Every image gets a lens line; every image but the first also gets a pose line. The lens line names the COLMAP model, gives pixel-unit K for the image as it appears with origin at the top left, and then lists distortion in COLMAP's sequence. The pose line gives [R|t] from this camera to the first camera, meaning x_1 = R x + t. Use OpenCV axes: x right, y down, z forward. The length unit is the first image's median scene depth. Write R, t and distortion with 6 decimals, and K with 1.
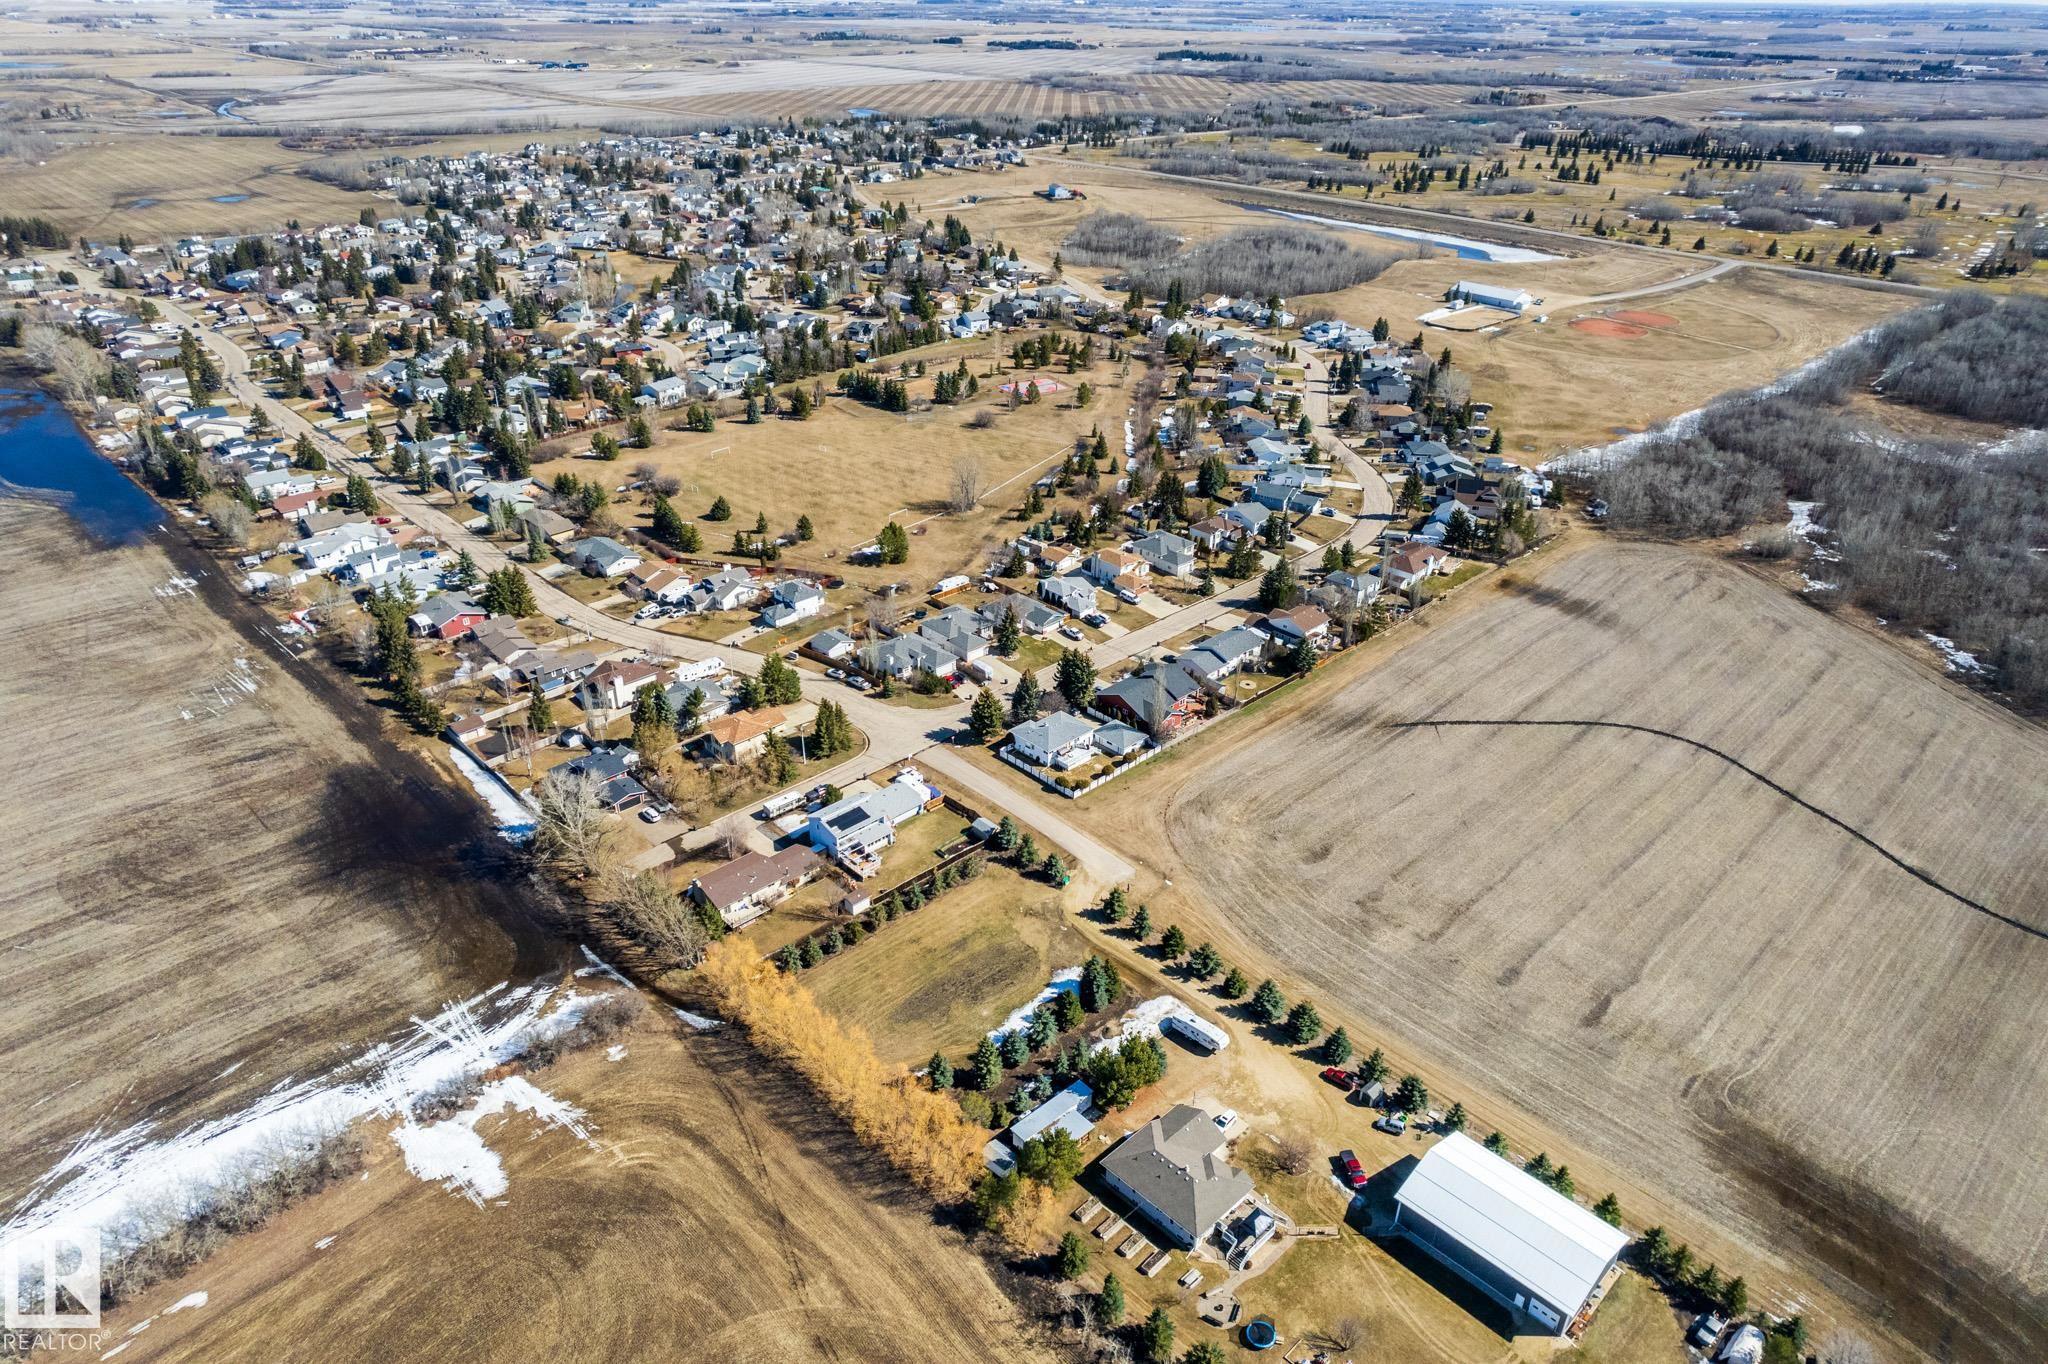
lens RADIAL K [[1308.6, 0, 1029.9], [0, 1308.6, 685.2], [0, 0, 1]] dist [-0.067902, 0.070037]
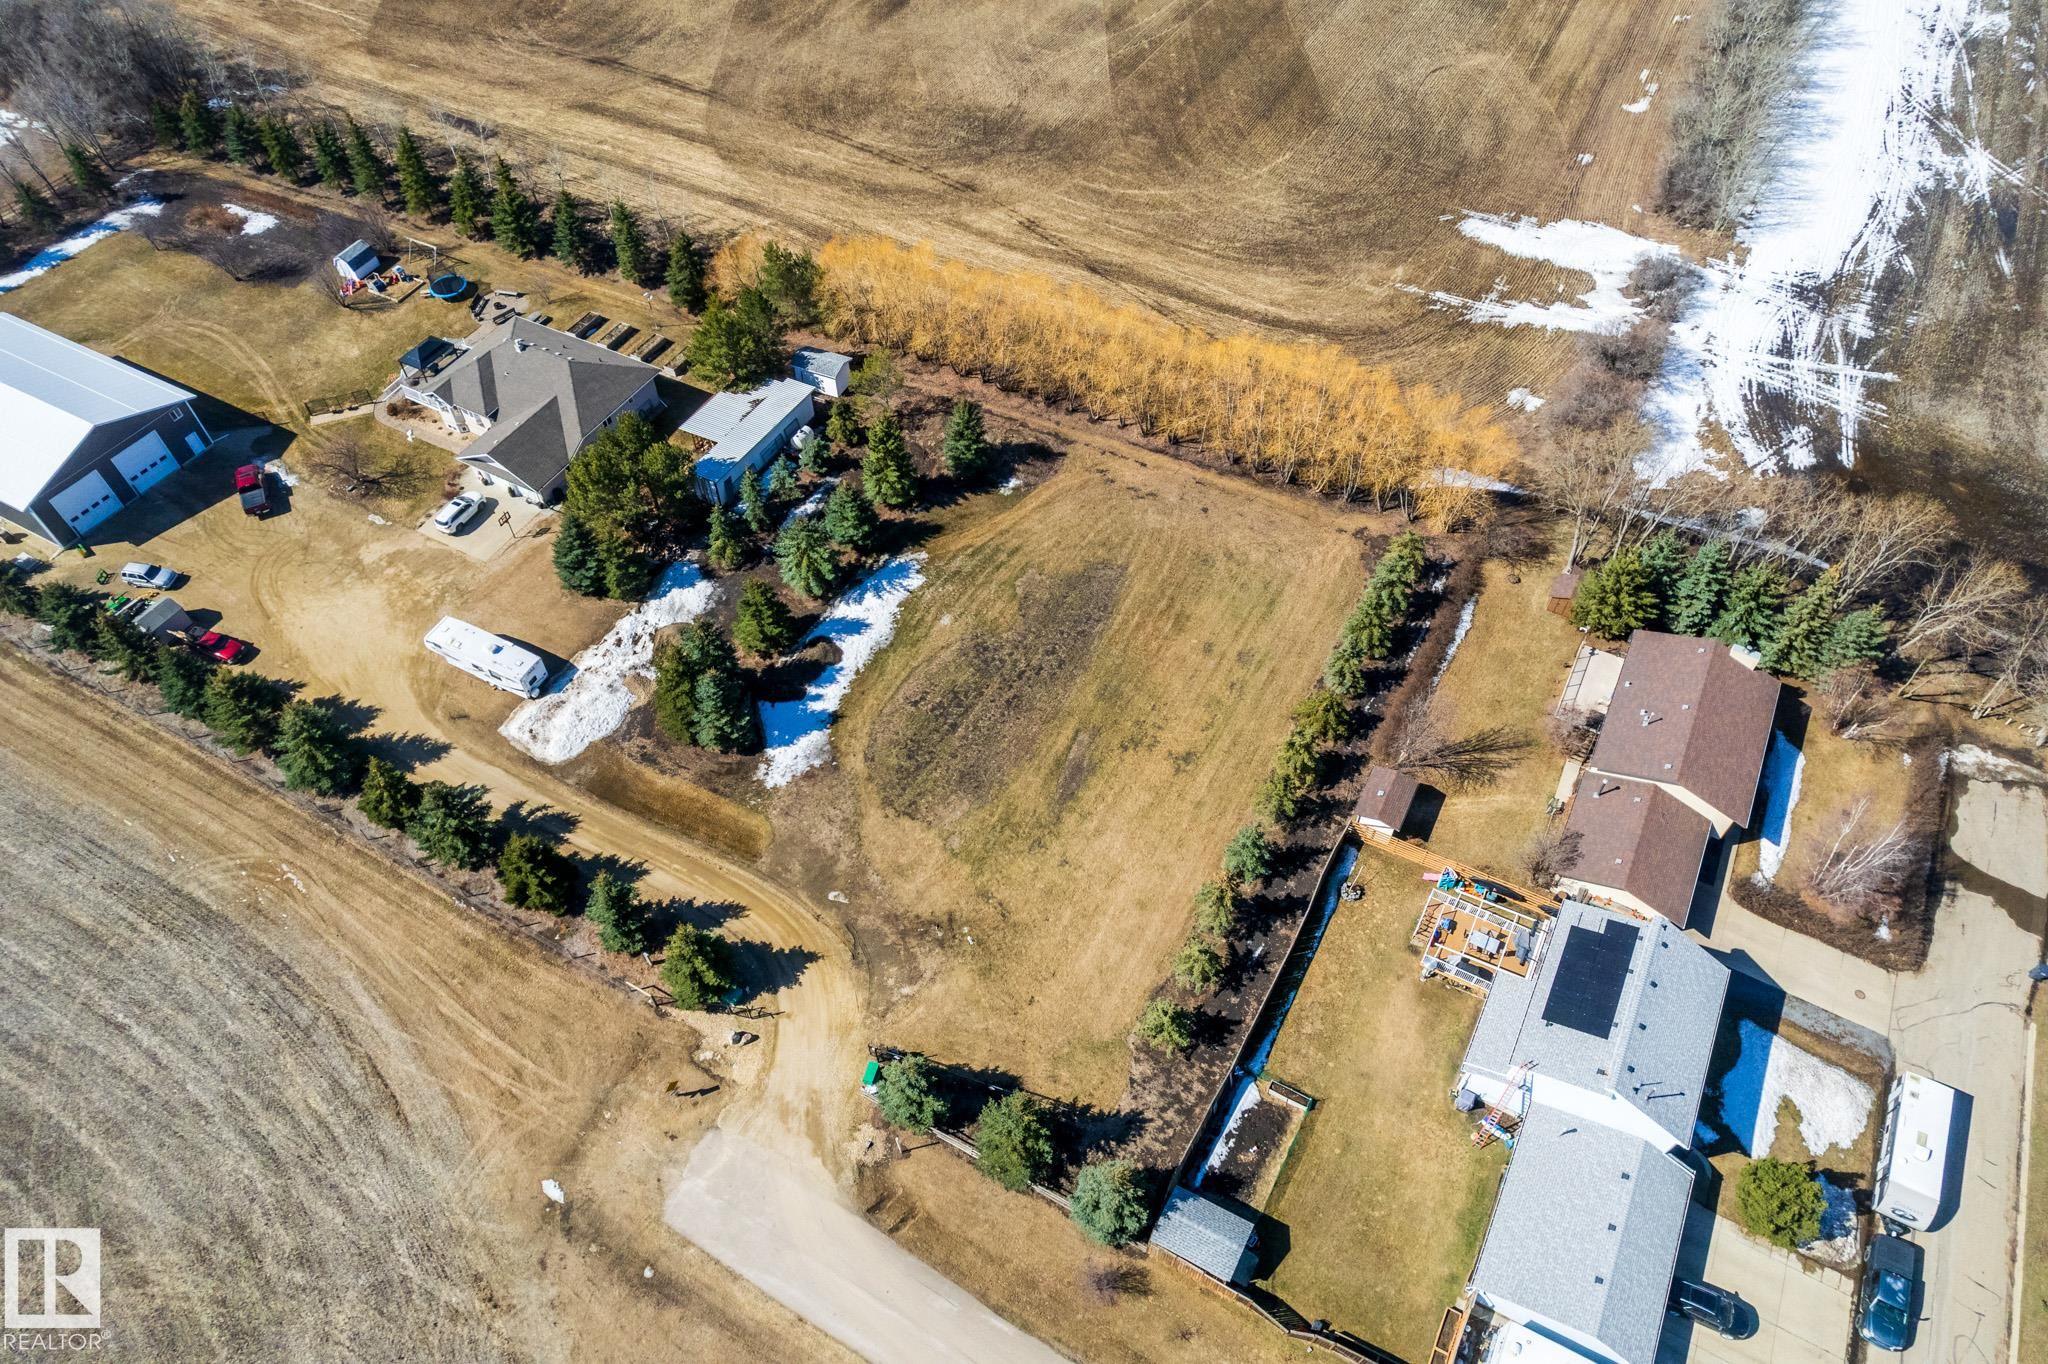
lens RADIAL K [[1313.6, 0, 1031.9], [0, 1313.6, 685.4], [0, 0, 1]] dist [-0.067383, 0.067701]
pose [[-0.954173, 0.229535, -0.192007, 0.021589], [-0.147896, 0.196081, 0.969370, -0.139835], [0.260154, 0.953345, -0.153148, 0.712227]]
